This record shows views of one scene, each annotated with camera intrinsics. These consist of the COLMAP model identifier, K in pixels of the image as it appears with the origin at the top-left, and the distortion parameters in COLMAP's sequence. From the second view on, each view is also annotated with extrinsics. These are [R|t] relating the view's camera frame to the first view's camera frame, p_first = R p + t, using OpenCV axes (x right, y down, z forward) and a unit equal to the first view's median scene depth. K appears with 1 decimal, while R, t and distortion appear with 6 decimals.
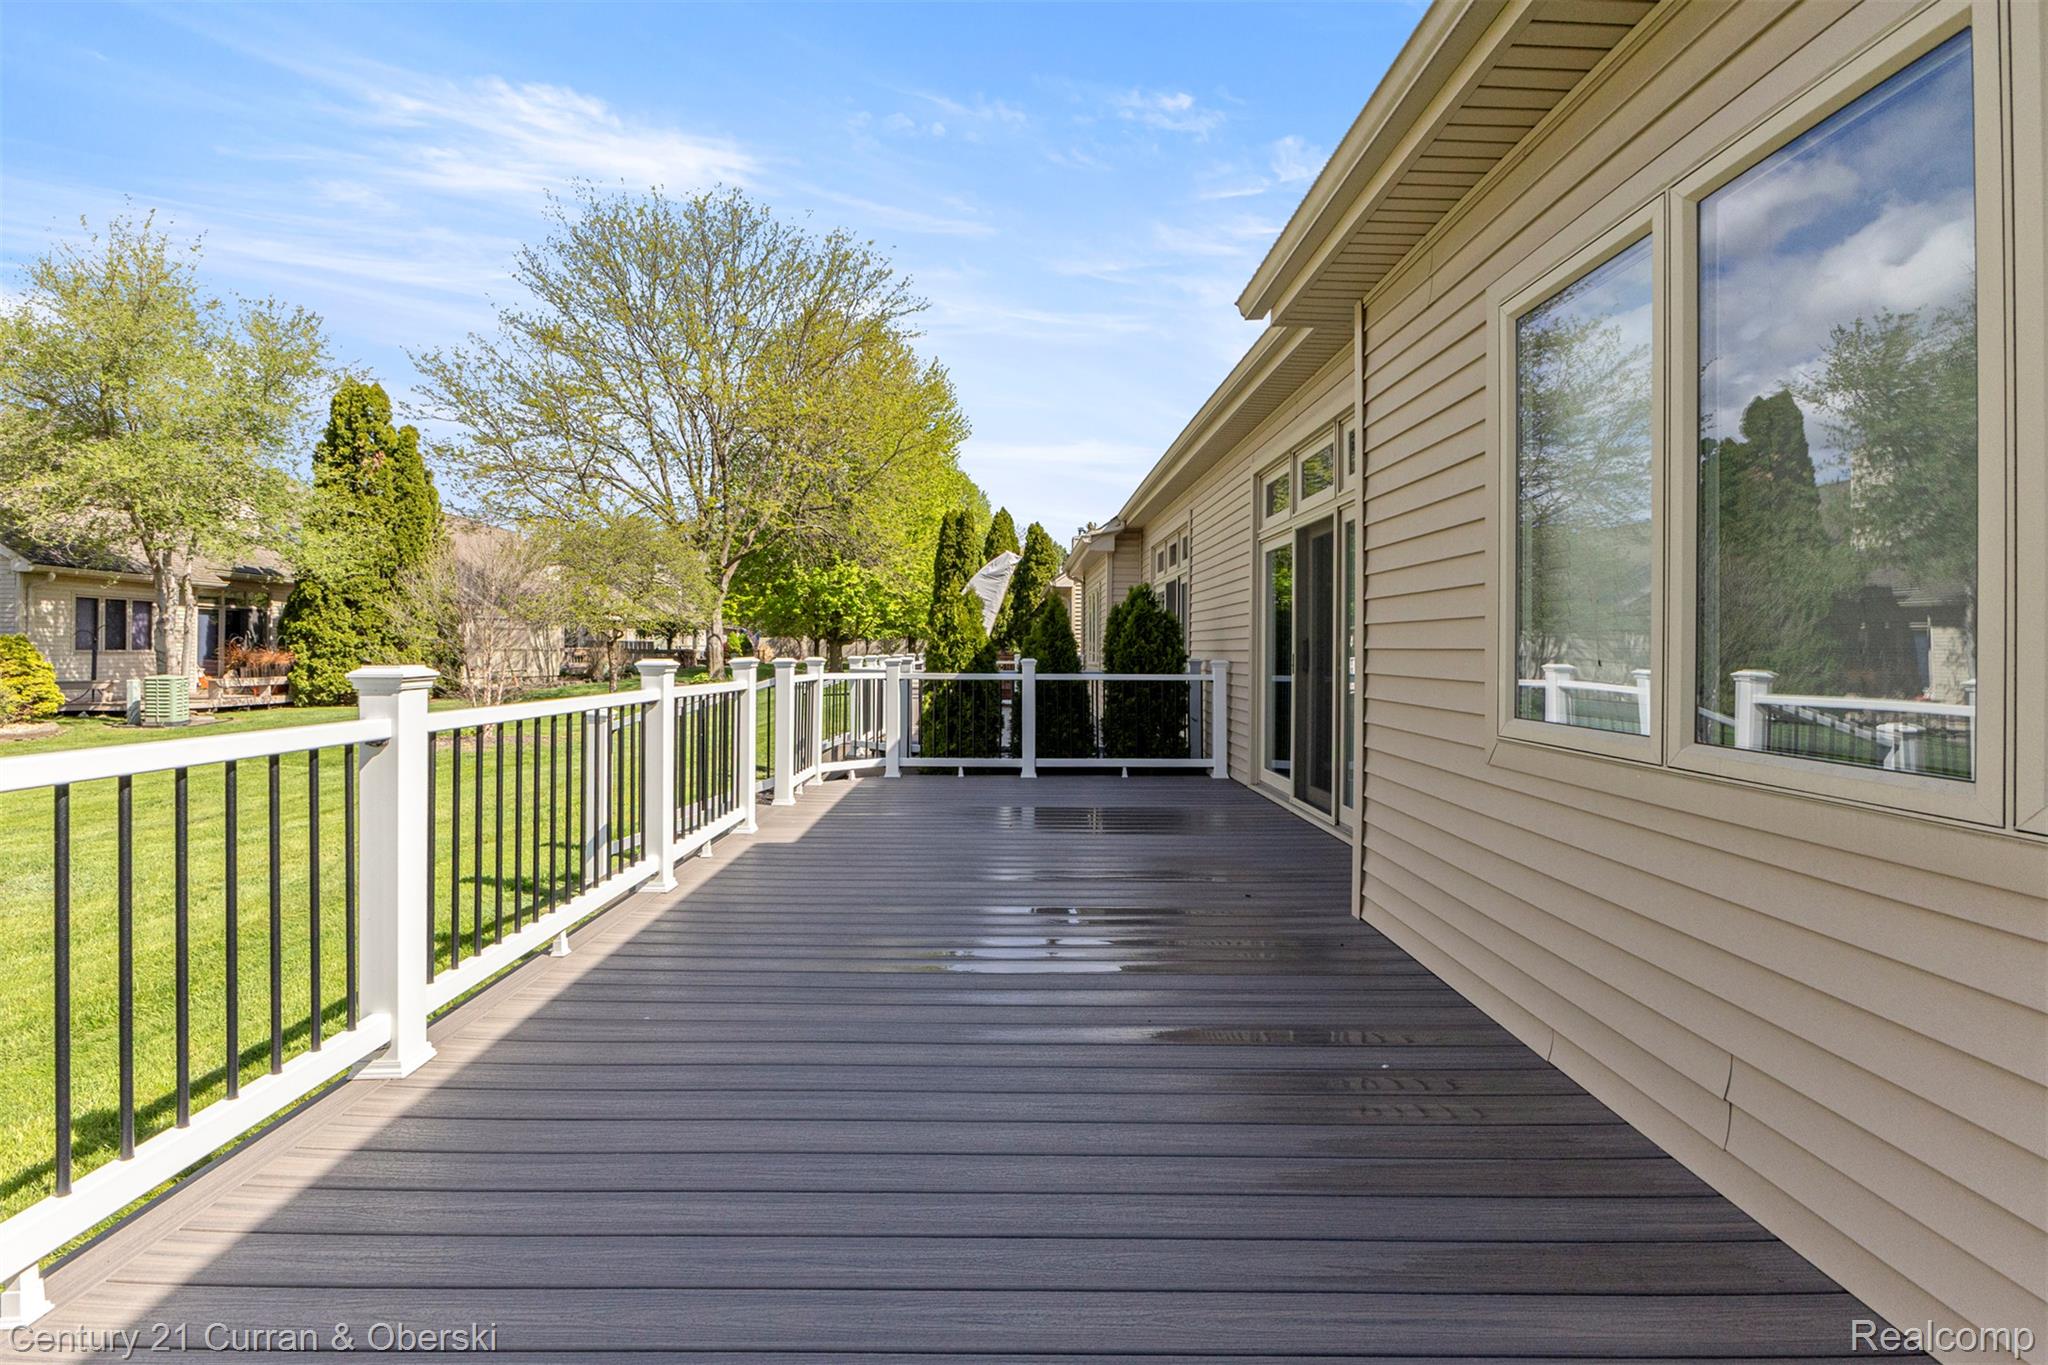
lens RADIAL K [[952.1, 0, 1022.7], [0, 952.1, 641.9], [0, 0, 1]] dist [-0.010556, 0.000997]
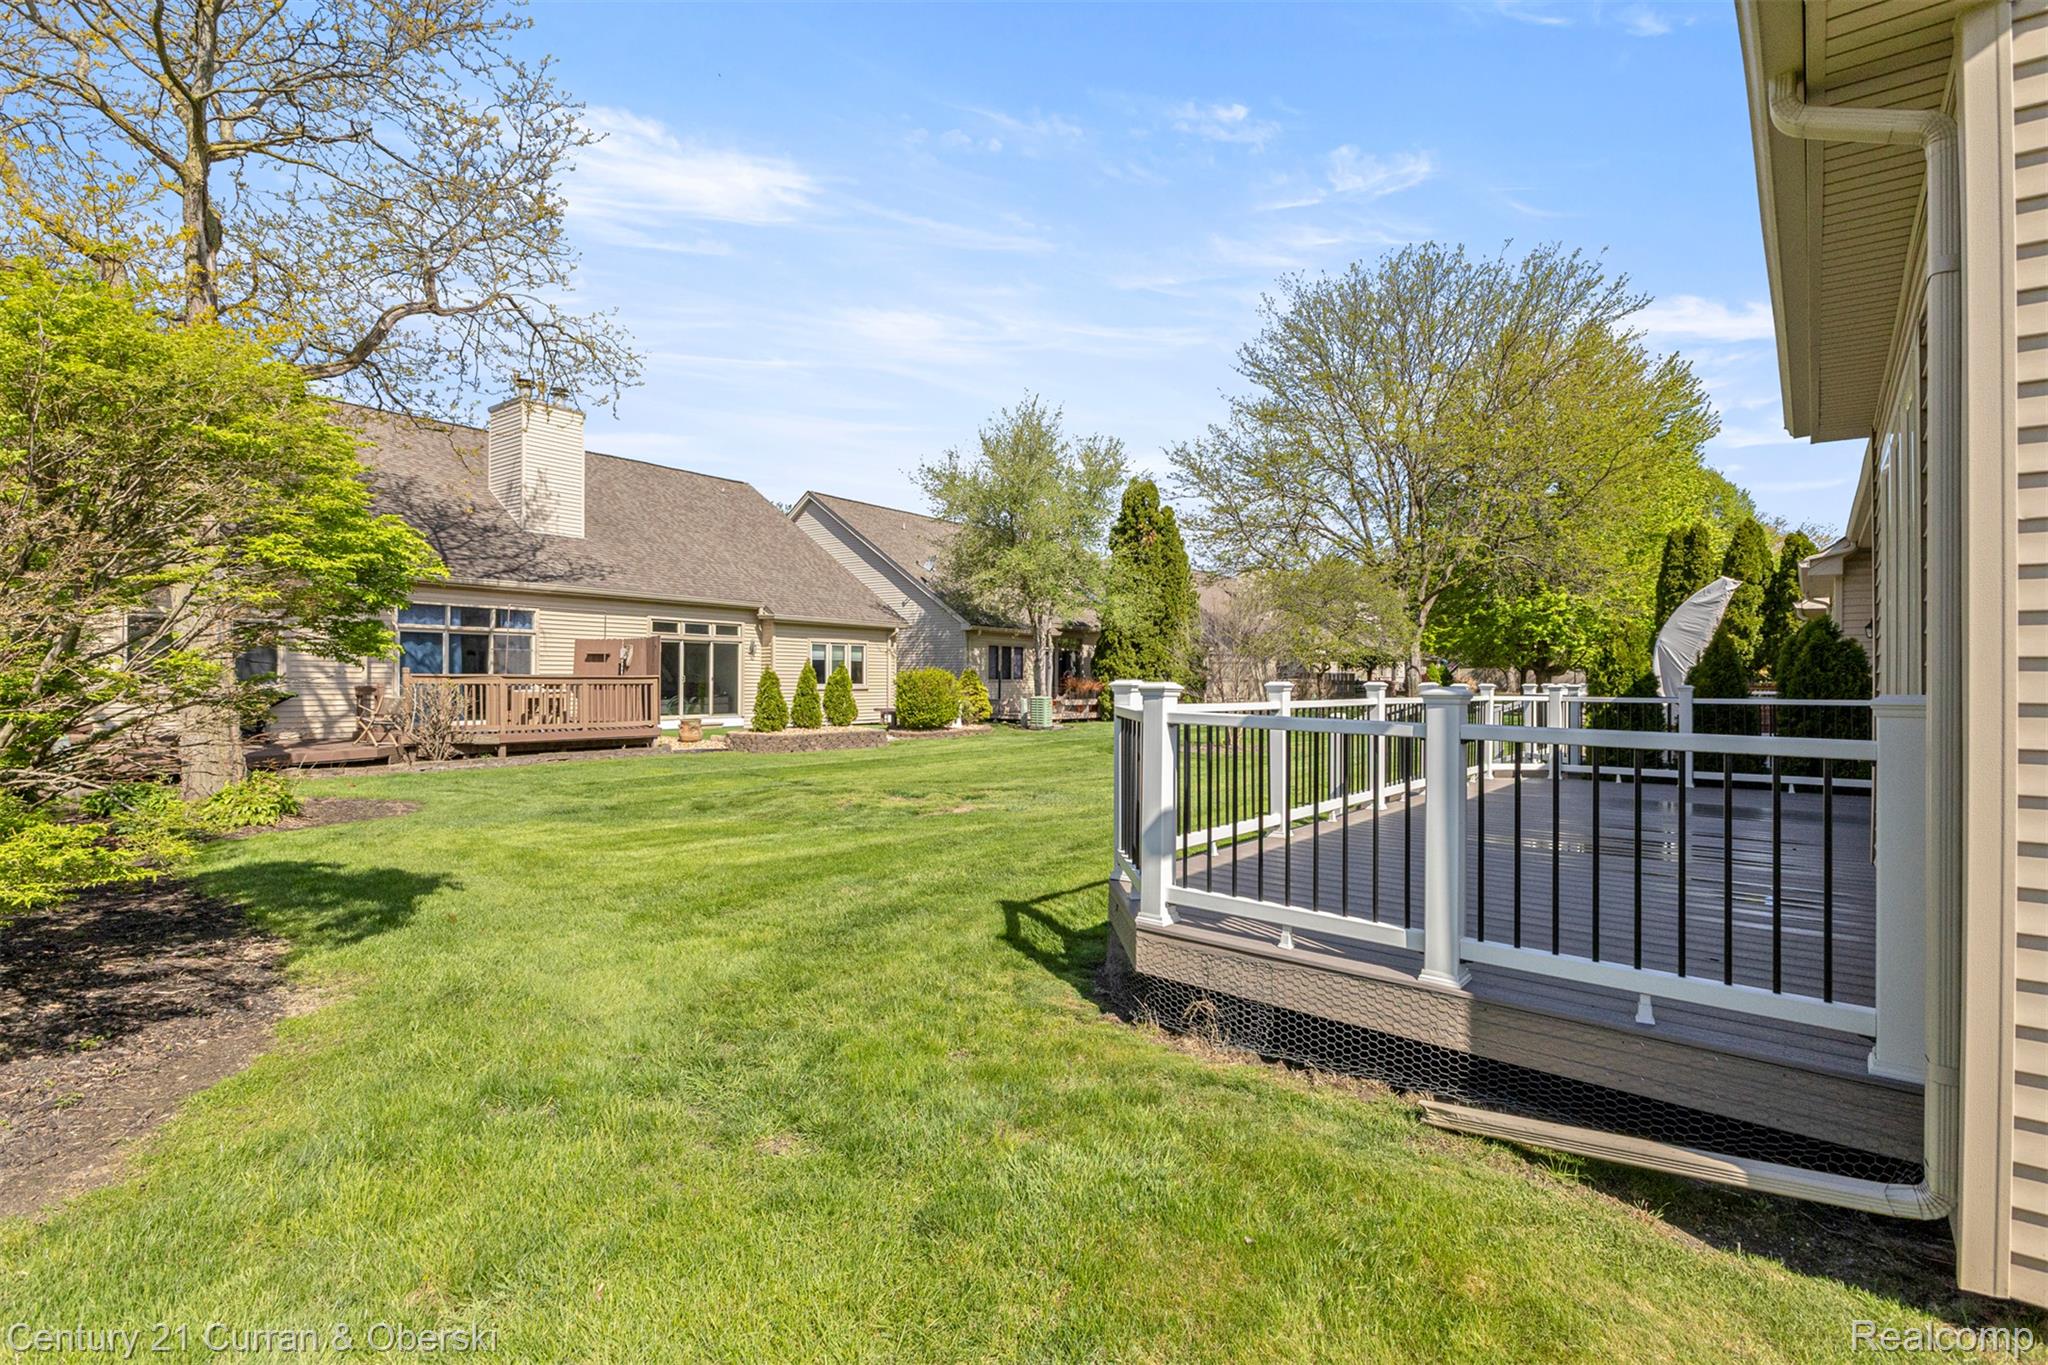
lens RADIAL K [[972.4, 0, 1017.2], [0, 972.4, 667.7], [0, 0, 1]] dist [-0.016742, -0.000212]
pose [[0.763803, -0.007485, -0.645406, 0.041989], [0.003455, 0.999966, -0.007507, 0.000593], [0.645441, 0.003504, 0.763802, -0.125910]]
